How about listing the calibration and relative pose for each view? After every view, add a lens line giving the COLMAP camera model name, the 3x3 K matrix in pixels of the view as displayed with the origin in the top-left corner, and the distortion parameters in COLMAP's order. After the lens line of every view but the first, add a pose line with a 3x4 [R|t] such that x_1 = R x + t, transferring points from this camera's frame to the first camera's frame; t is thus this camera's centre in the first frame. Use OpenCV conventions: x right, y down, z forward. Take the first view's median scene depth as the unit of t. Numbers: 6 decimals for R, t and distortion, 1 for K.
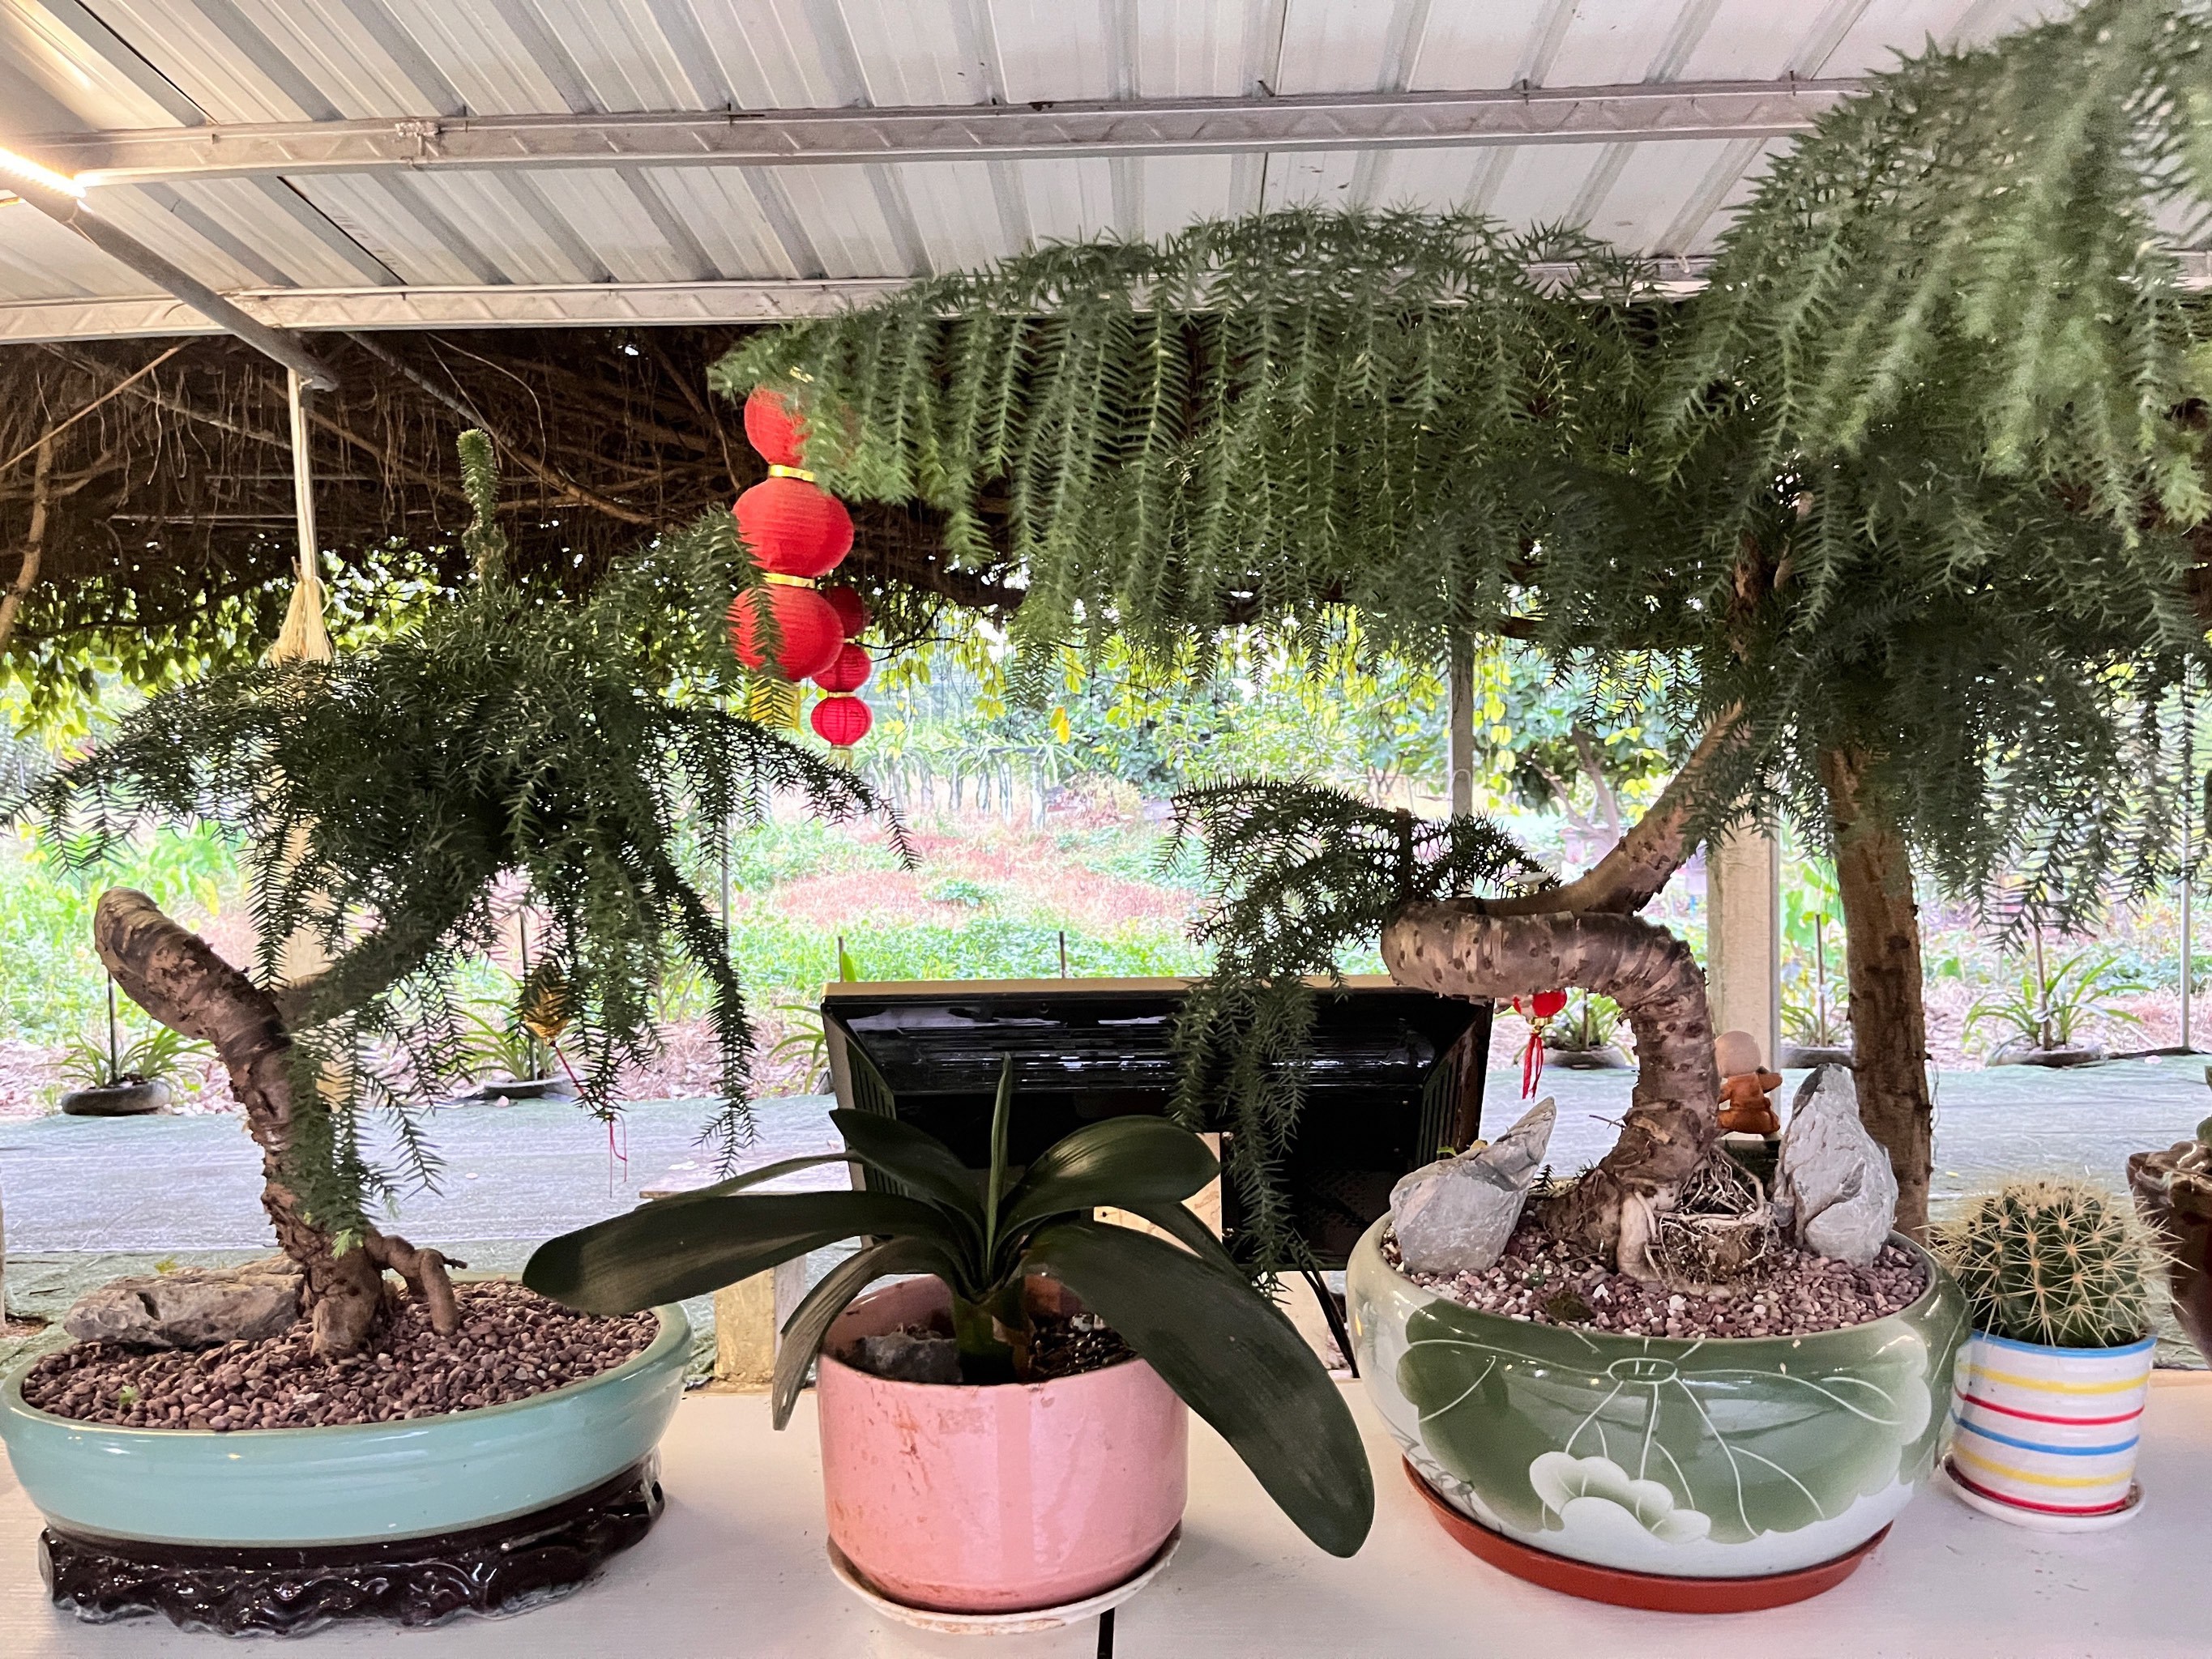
lens RADIAL K [[1700.6, 0, 1103.4], [0, 1700.6, 878.3], [0, 0, 1]] dist [-0.001375, 0.001326]
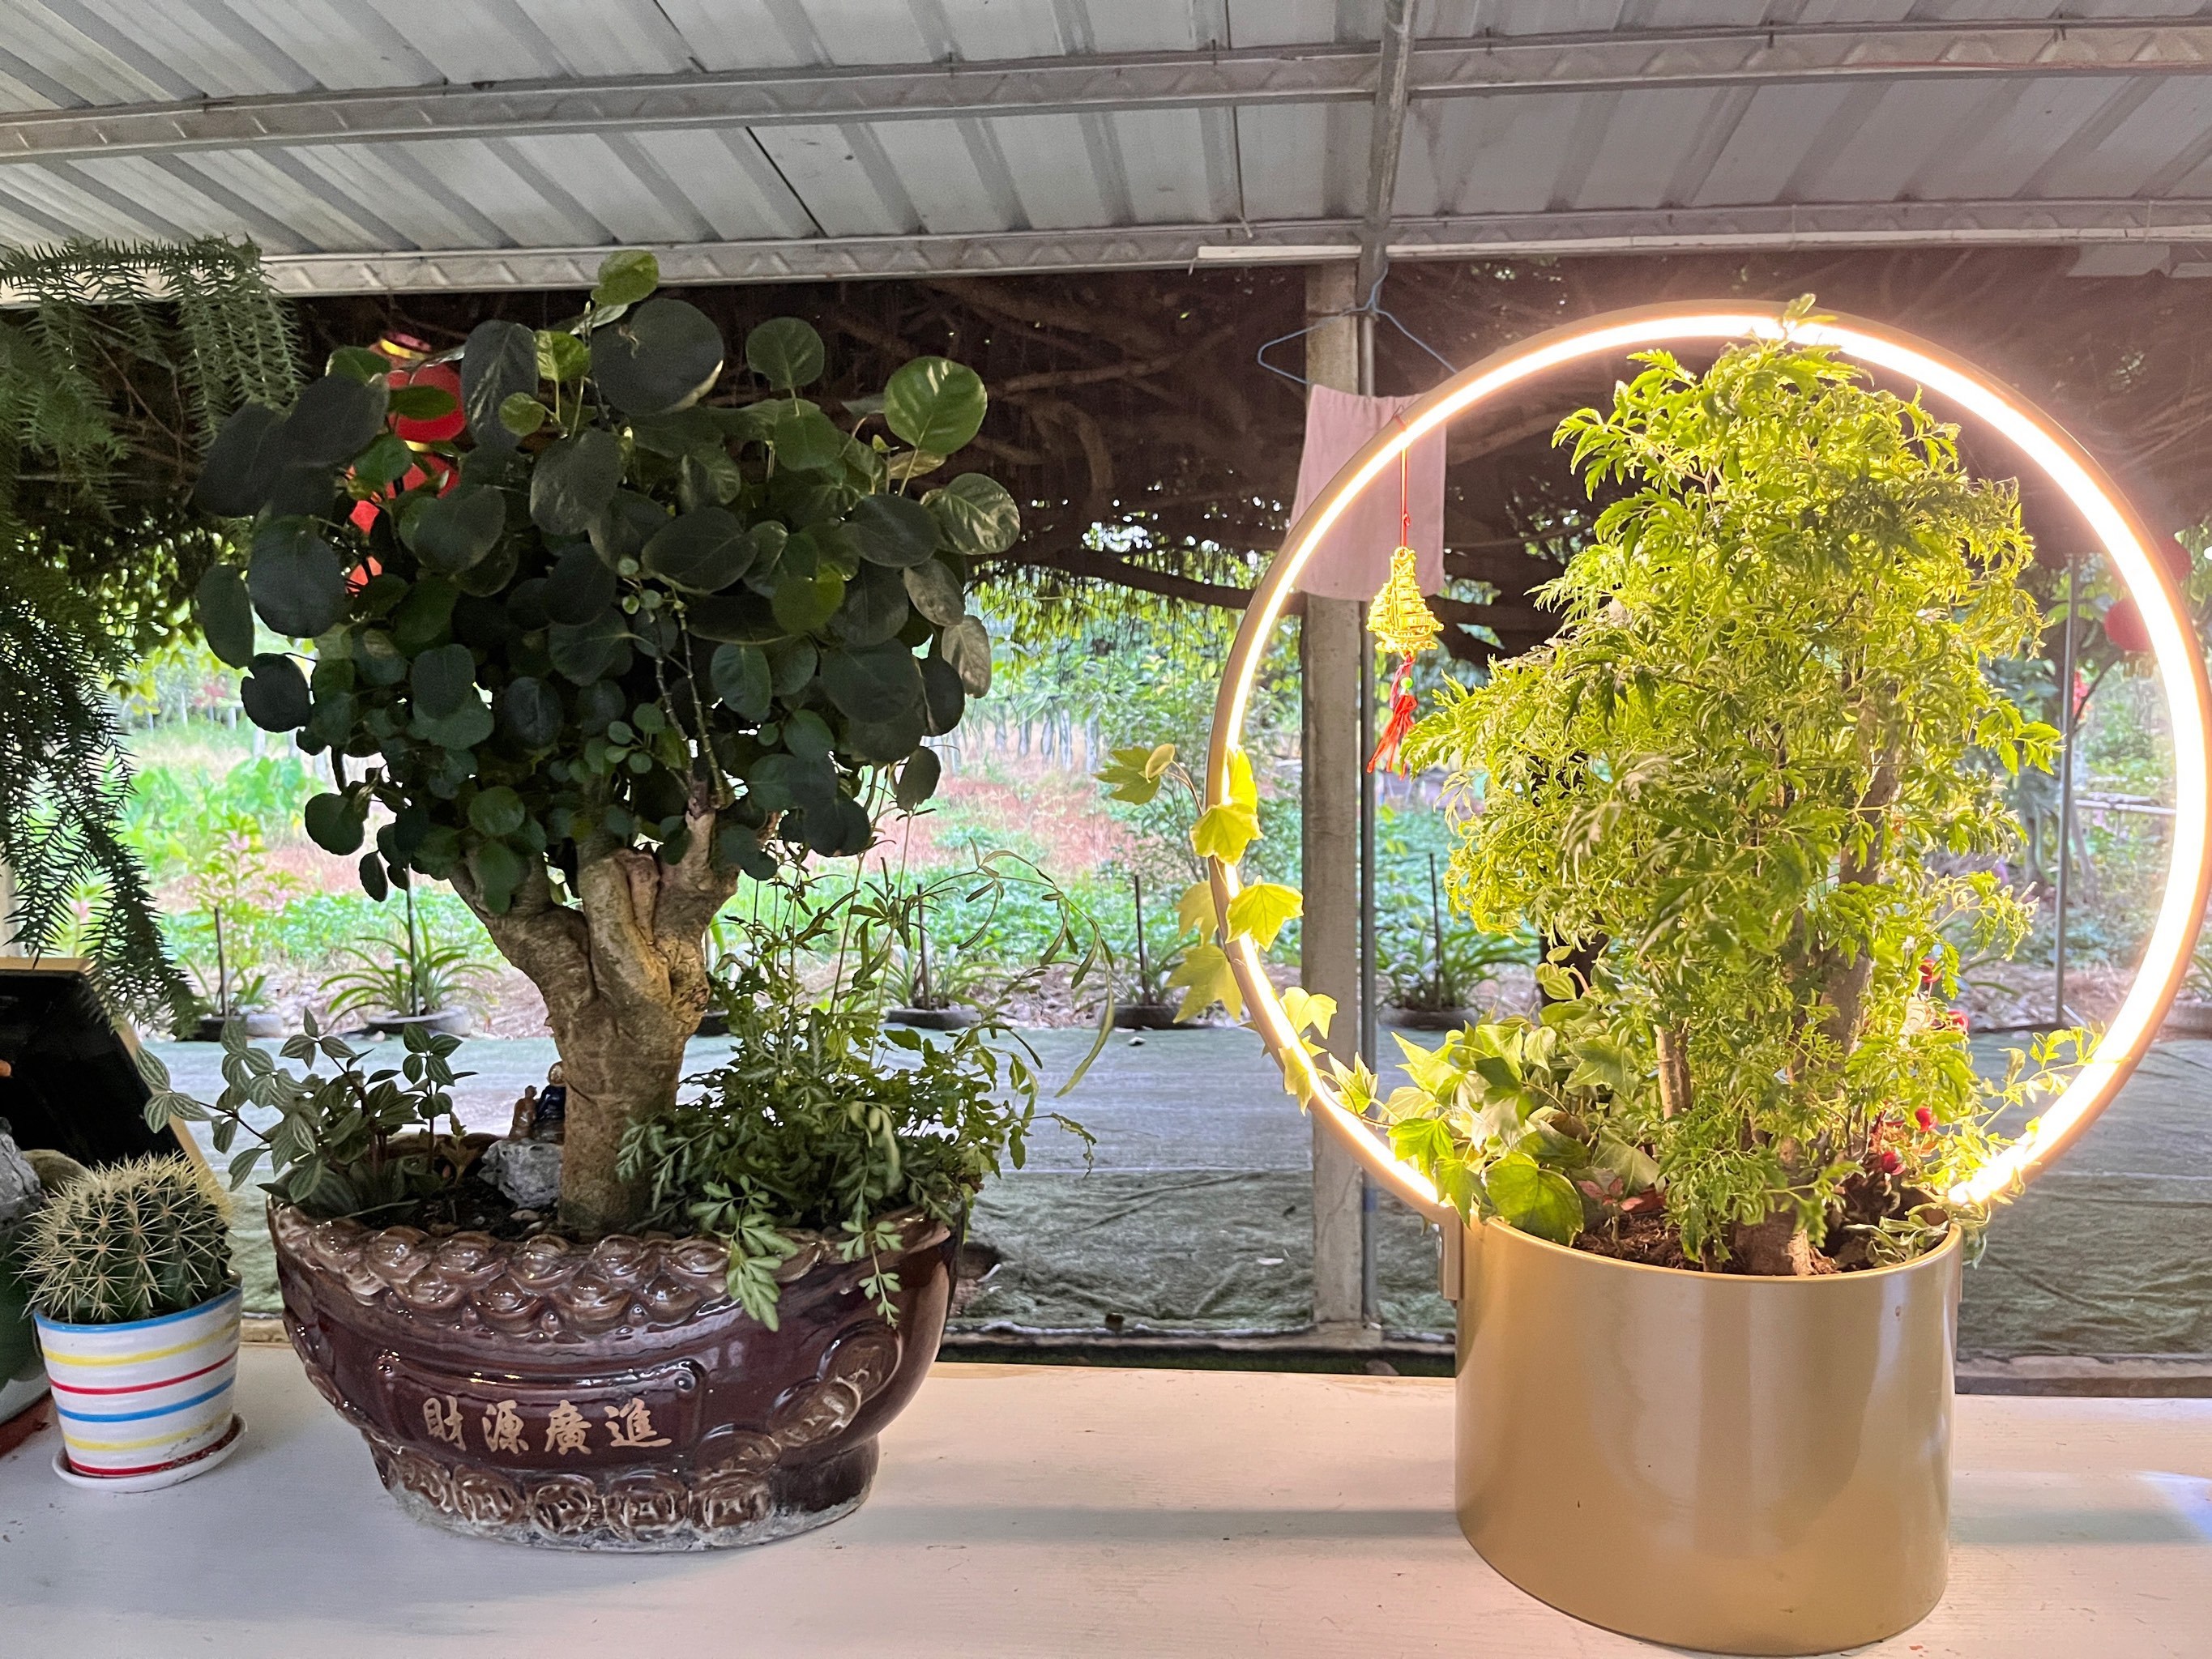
lens RADIAL K [[1665.2, 0, 1106.0], [0, 1665.2, 829.5], [0, 0, 1]] dist [0.133056, -0.220948]
pose [[0.997044, 0.017400, -0.074838, 0.273348], [-0.017256, 0.999848, 0.002579, -0.009195], [0.074871, -0.001280, 0.997192, 0.003010]]
